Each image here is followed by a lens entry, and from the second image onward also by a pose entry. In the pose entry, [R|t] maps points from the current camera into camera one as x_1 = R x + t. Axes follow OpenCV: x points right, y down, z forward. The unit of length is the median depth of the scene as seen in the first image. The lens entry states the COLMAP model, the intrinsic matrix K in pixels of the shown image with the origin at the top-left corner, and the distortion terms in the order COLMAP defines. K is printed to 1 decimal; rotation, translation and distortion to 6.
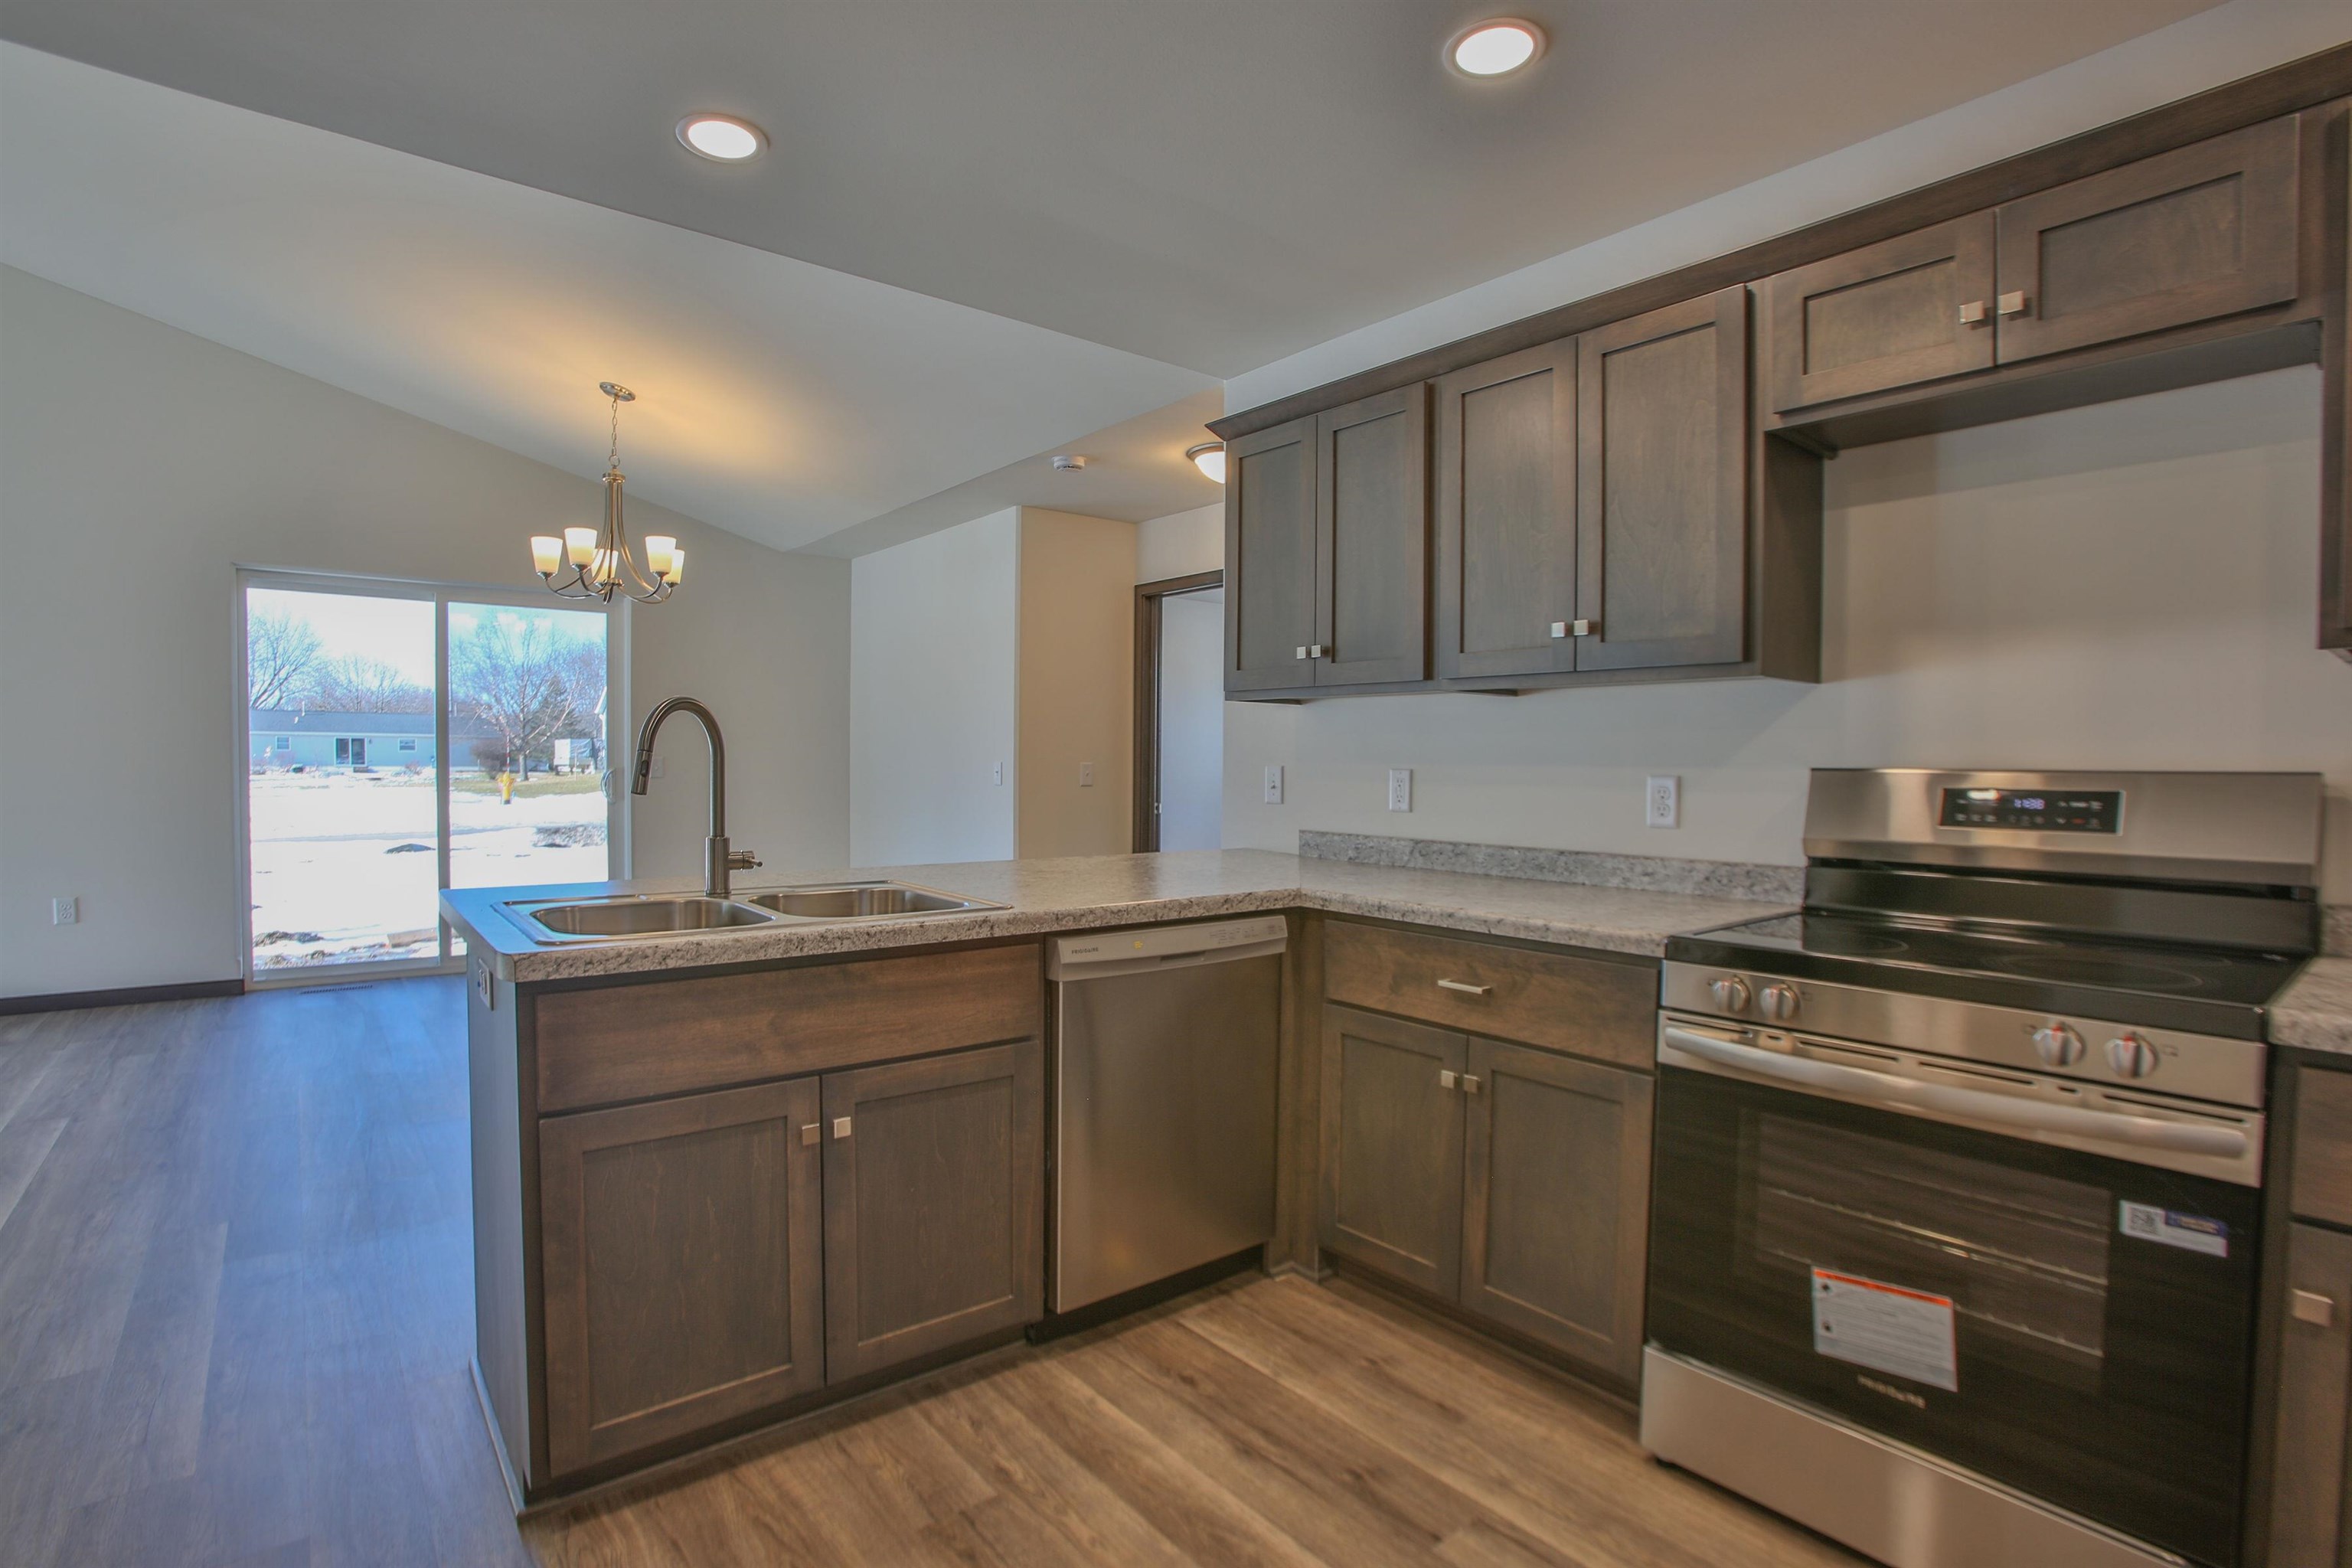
lens RADIAL K [[1139.5, 0, 1171.5], [0, 1139.5, 791.6], [0, 0, 1]] dist [-0.084102, 0.031746]
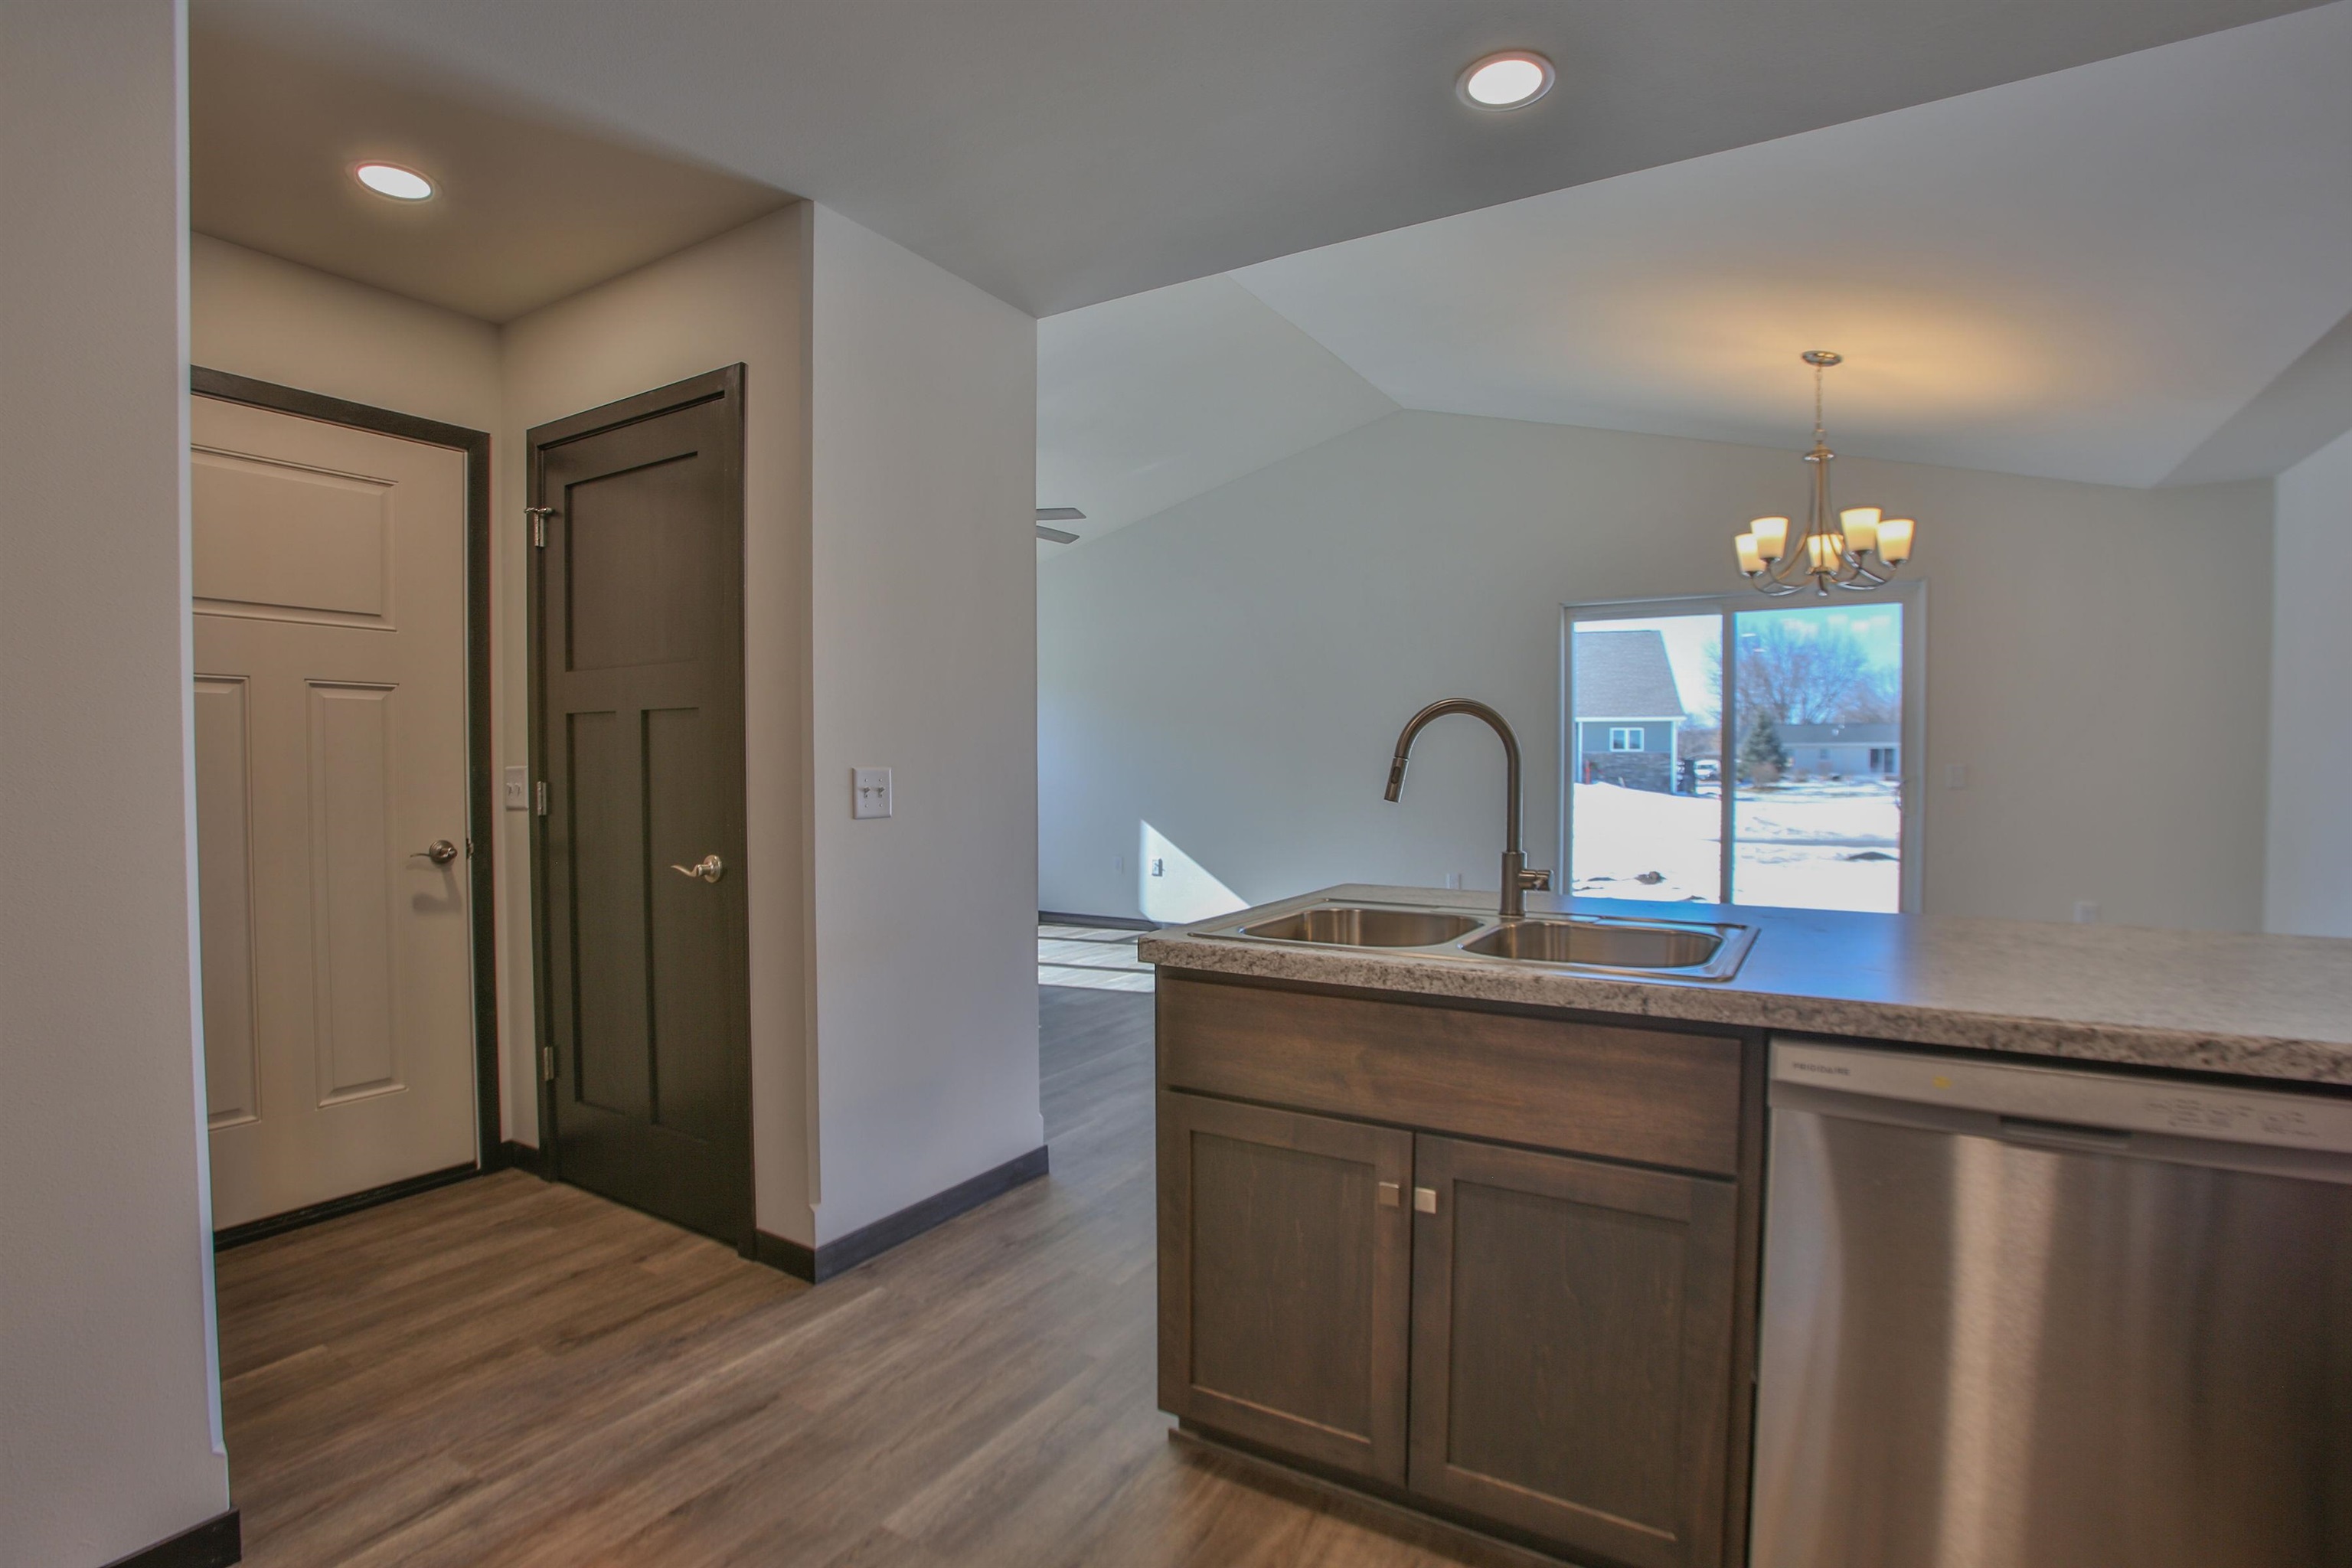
lens RADIAL K [[1139.5, 0, 1171.5], [0, 1139.5, 791.6], [0, 0, 1]] dist [-0.084102, 0.031746]
pose [[0.326701, 0.011134, -0.945062, 0.421308], [-0.018769, 0.999810, 0.005291, -0.008861], [0.944941, 0.016009, 0.326848, 0.517205]]
